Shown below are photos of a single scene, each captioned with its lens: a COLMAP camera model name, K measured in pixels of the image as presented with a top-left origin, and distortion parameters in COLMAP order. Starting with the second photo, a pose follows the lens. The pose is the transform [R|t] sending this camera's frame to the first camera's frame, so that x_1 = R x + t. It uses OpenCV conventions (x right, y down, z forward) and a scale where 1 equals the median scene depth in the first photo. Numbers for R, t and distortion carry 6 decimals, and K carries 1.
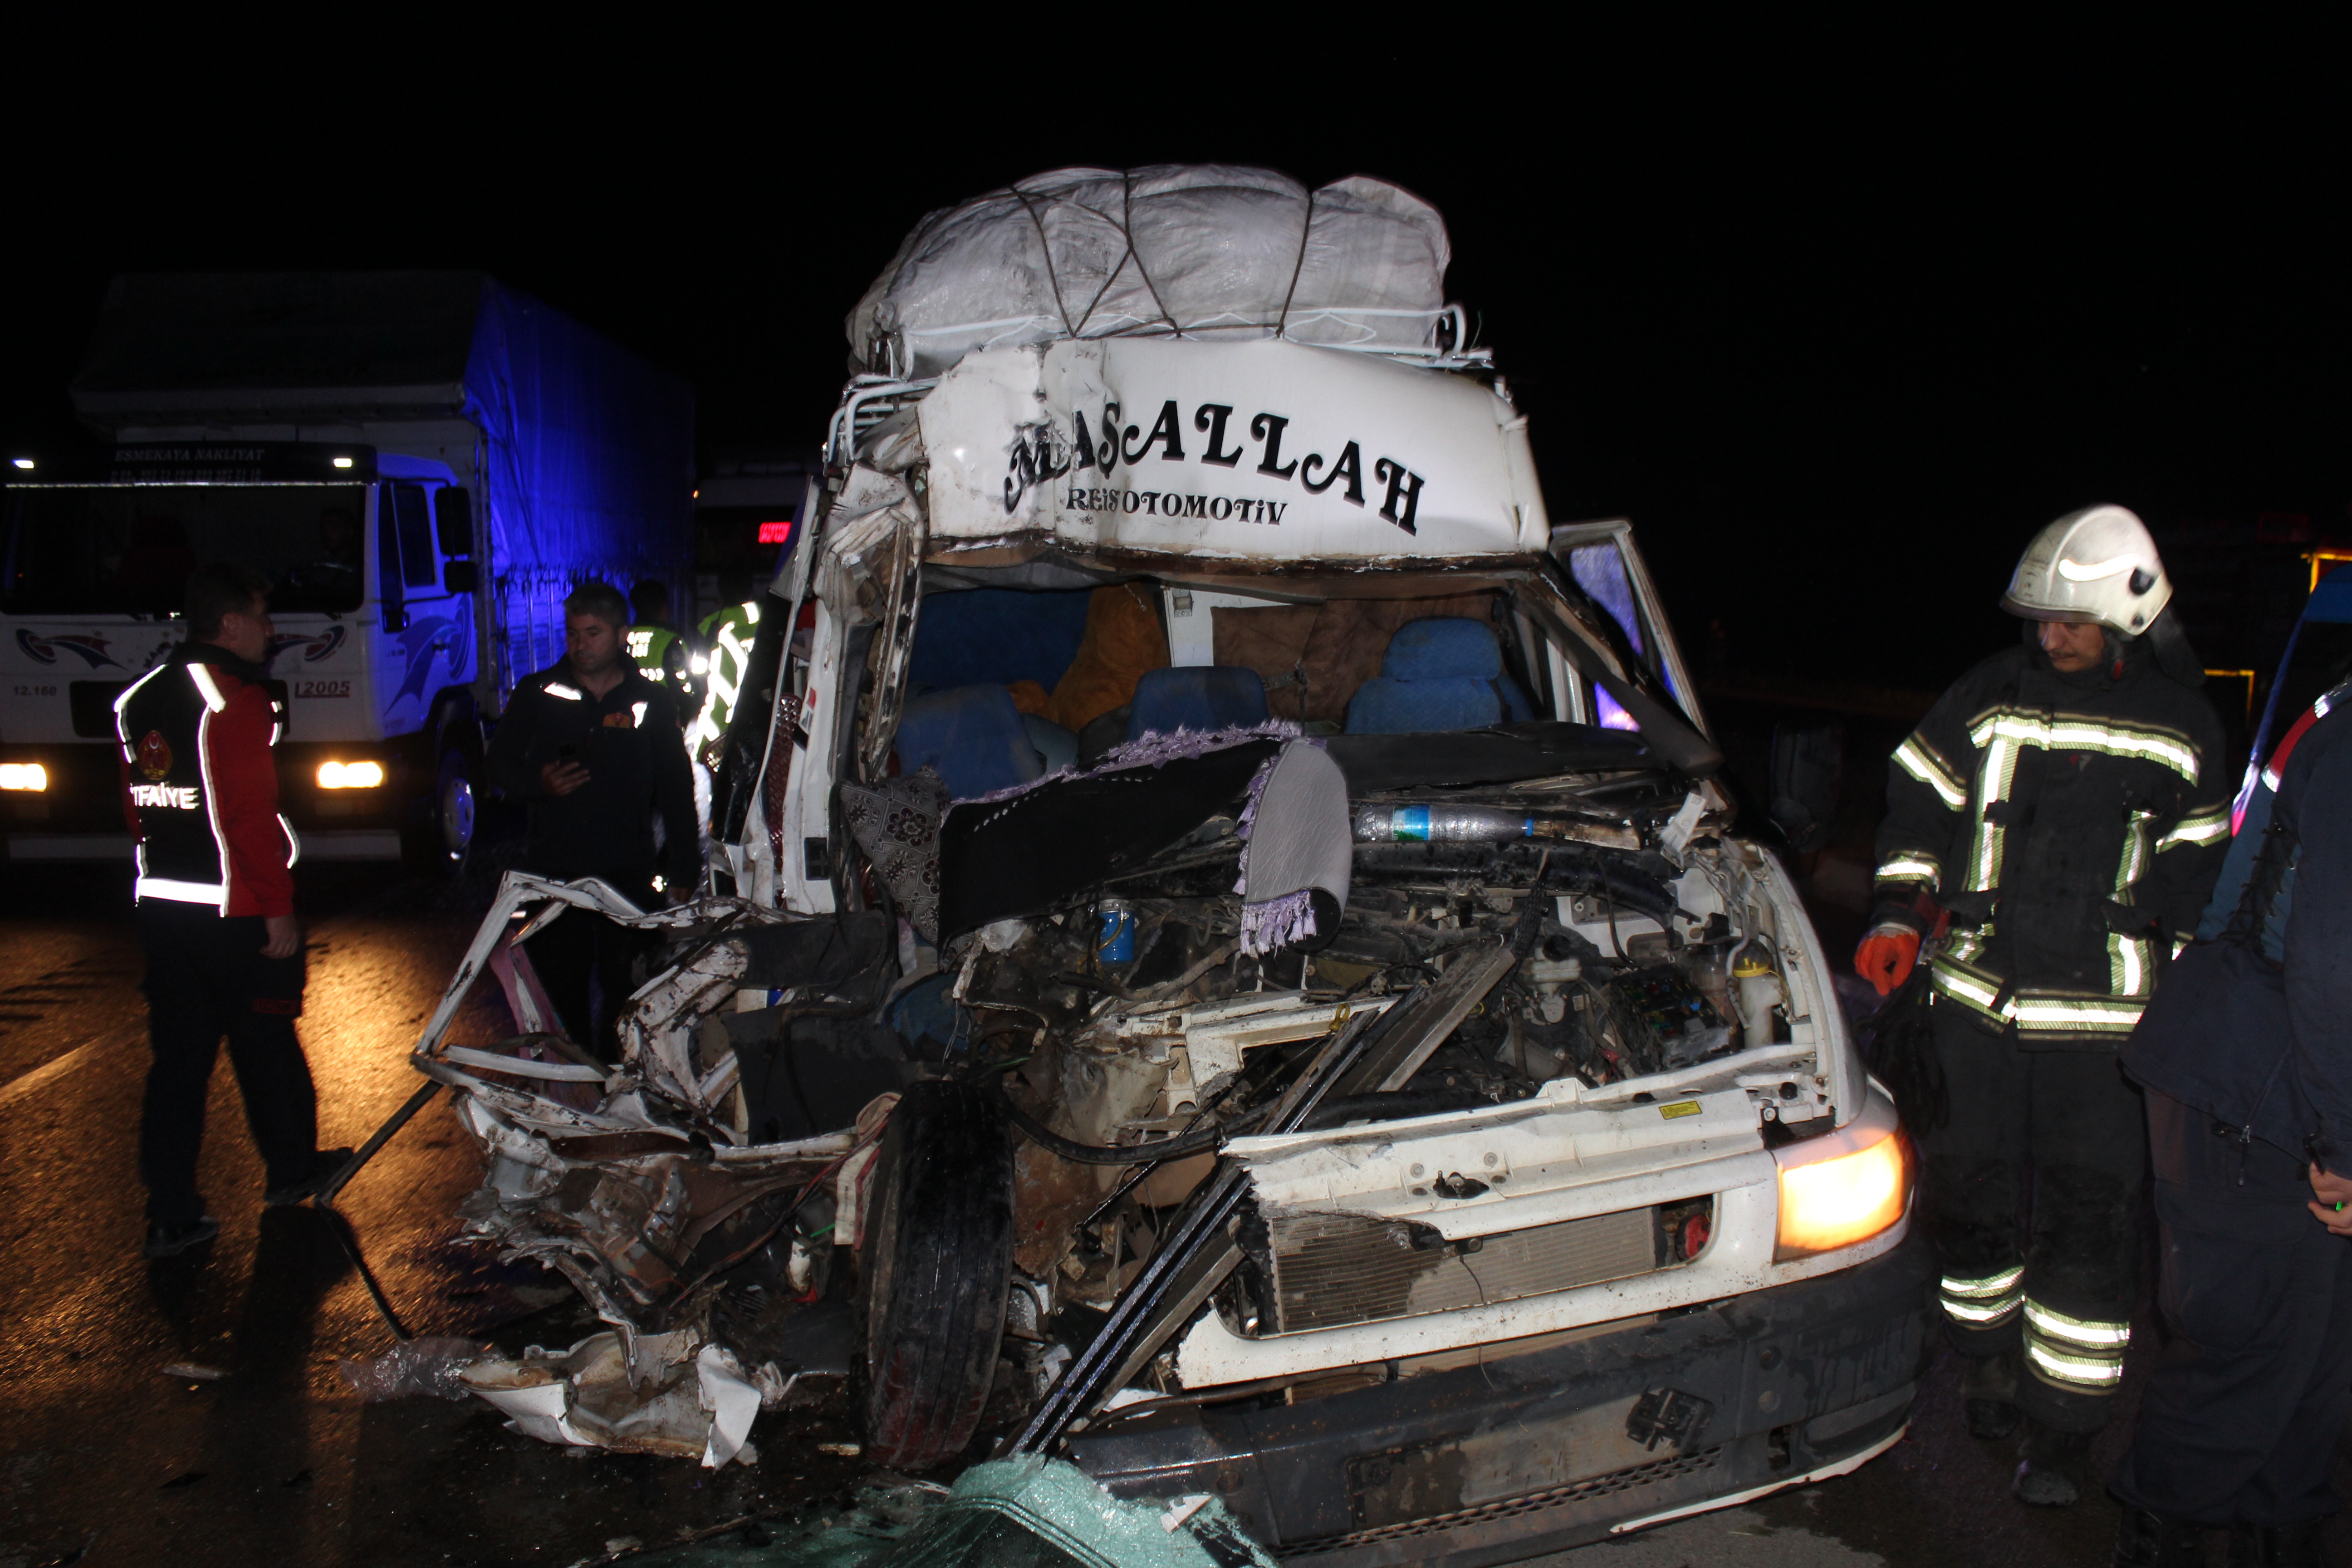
lens RADIAL K [[1948.2, 0, 1176.0], [0, 1948.2, 784.0], [0, 0, 1]] dist [-0.159667, 0.143244]
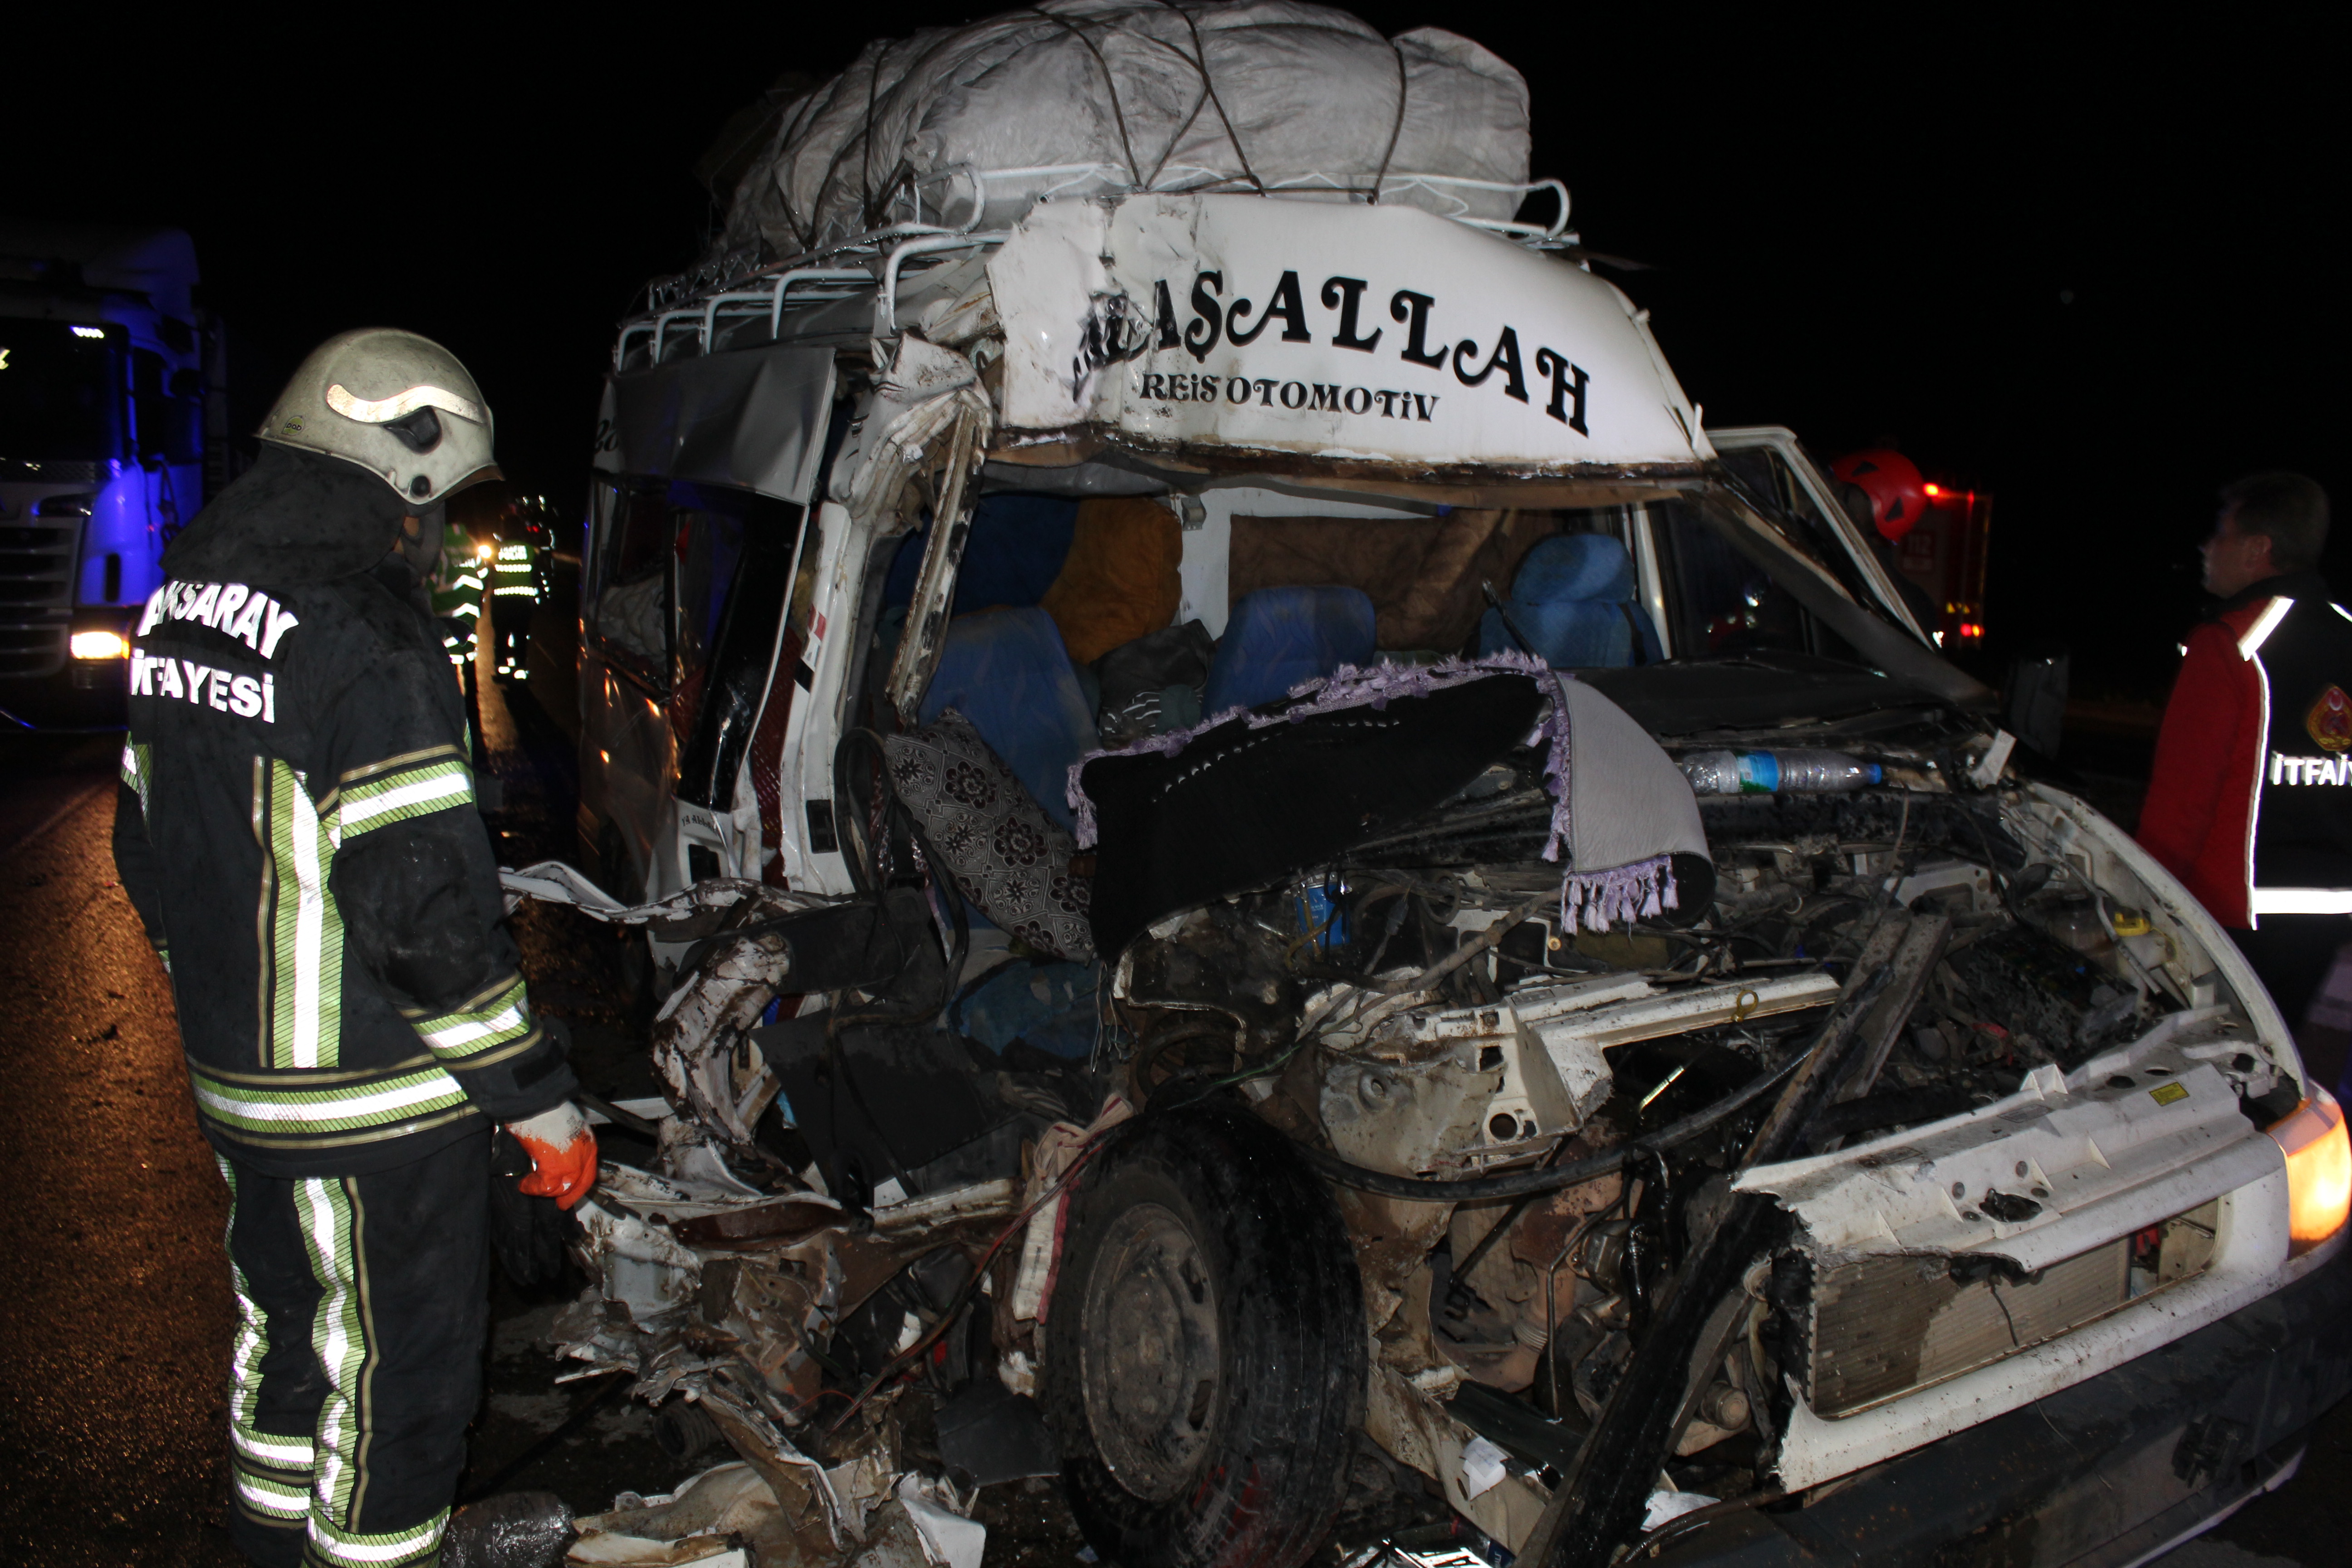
lens RADIAL K [[1948.2, 0, 1176.0], [0, 1948.2, 784.0], [0, 0, 1]] dist [-0.159667, 0.143244]
pose [[0.965832, -0.025752, 0.257887, -0.271913], [0.015885, 0.999062, 0.040273, -0.009988], [-0.258682, -0.034801, 0.965336, 0.197583]]
